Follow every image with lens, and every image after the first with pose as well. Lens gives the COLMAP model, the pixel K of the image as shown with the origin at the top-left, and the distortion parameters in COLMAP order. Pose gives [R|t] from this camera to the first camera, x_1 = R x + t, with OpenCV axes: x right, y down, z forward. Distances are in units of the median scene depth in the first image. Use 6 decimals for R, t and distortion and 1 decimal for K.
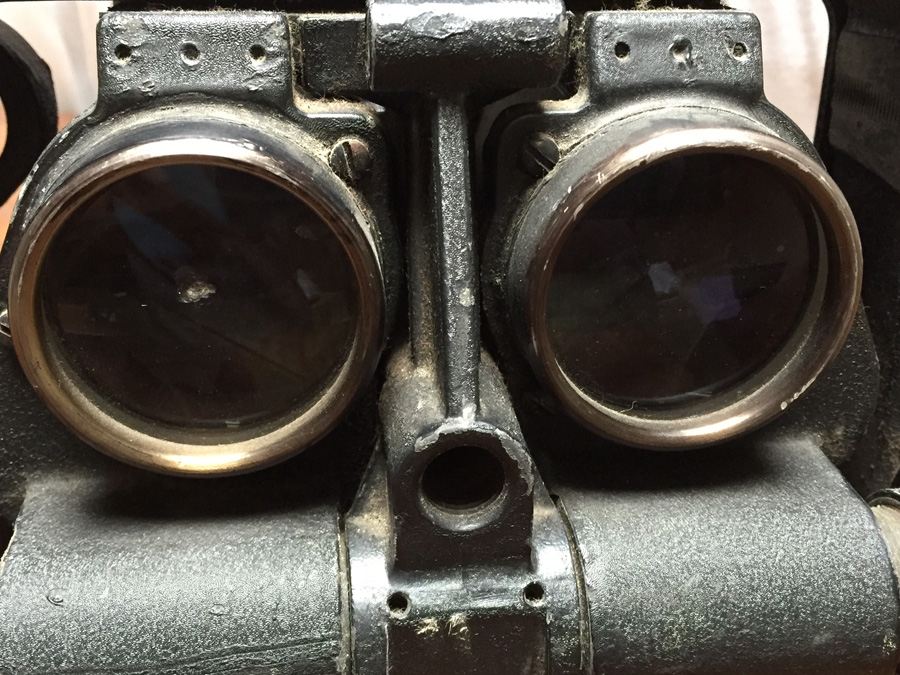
lens RADIAL K [[1020.5, 0, 448.4], [0, 1020.5, 338.2], [0, 0, 1]] dist [0.031226, 0.000000]
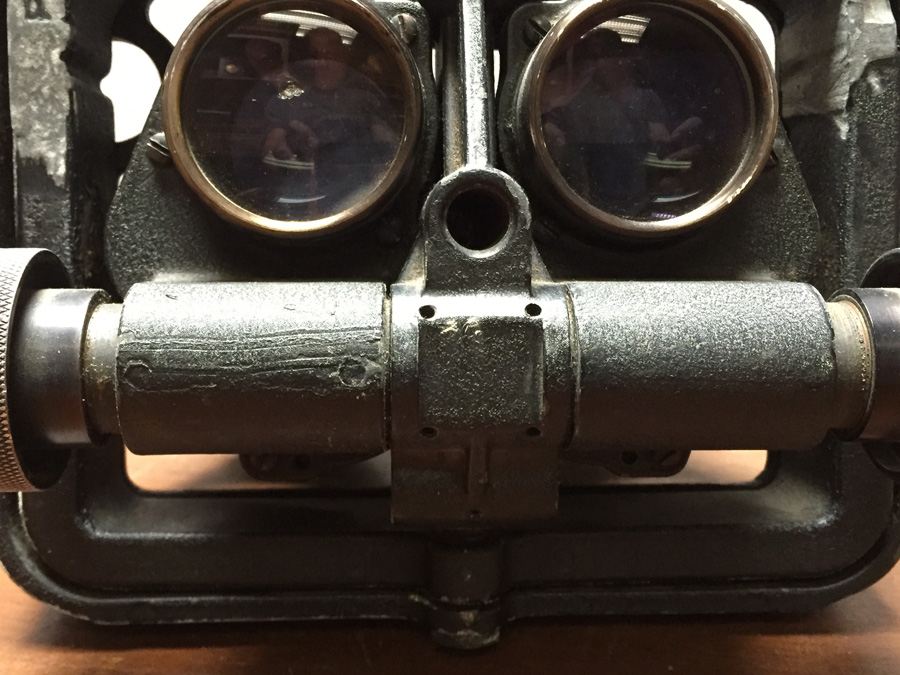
lens RADIAL K [[1020.5, 0, 451.1], [0, 1020.5, 336.3], [0, 0, 1]] dist [0.031226, 0.000000]
pose [[0.997158, -0.004388, -0.075214, 0.077093], [-0.019888, 0.947564, -0.318948, 0.693541], [0.072669, 0.319537, 0.944783, -0.208499]]
